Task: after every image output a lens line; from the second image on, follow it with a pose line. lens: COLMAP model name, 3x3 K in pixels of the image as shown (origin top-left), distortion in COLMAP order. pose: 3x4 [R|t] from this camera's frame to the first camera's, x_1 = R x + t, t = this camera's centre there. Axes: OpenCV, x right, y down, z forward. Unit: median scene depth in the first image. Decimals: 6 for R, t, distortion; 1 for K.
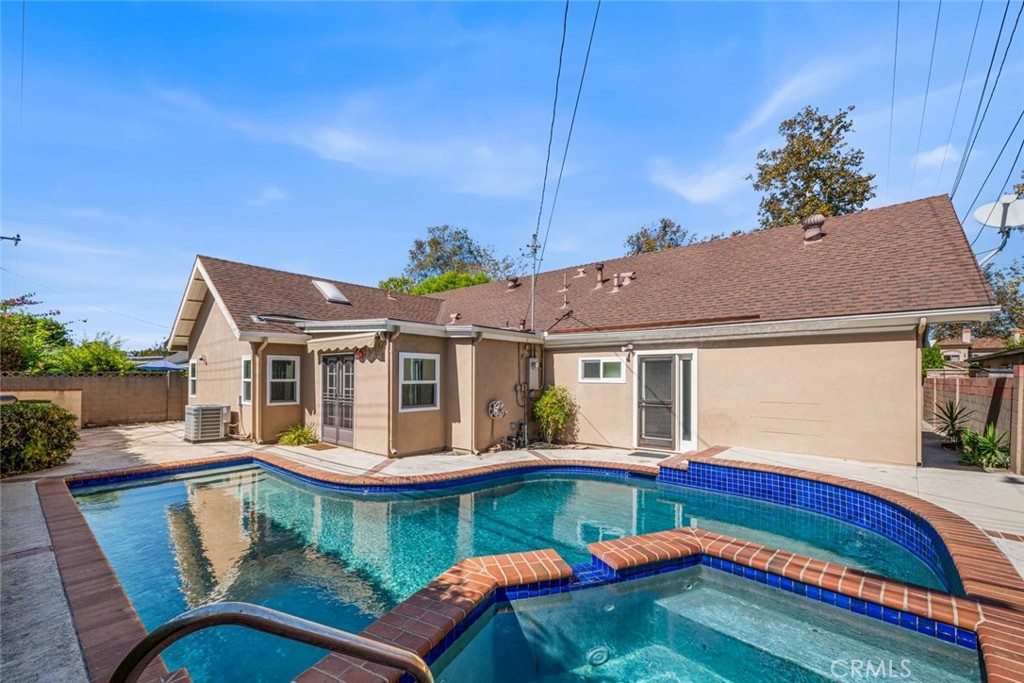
lens RADIAL K [[415.9, 0, 498.2], [0, 415.9, 380.1], [0, 0, 1]] dist [-0.000163, 0.000184]
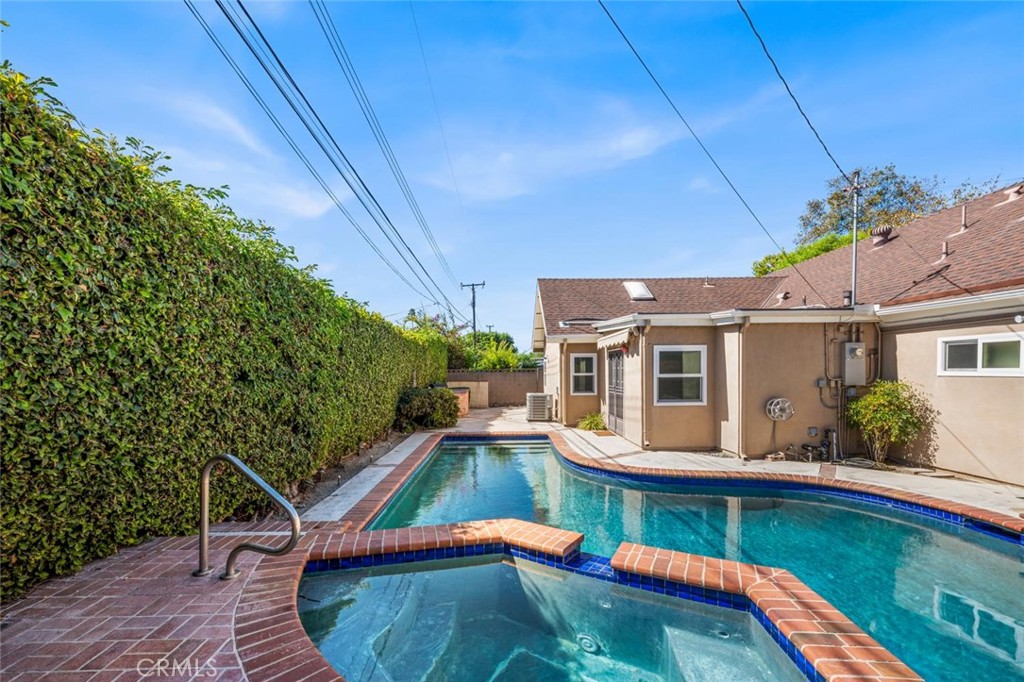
lens RADIAL K [[415.9, 0, 498.2], [0, 415.9, 379.6], [0, 0, 1]] dist [-0.000163, 0.000184]
pose [[0.662445, 0.006029, -0.749086, 0.232005], [0.003518, 0.999932, 0.011160, 0.002198], [0.749102, -0.010029, 0.662378, 0.047425]]
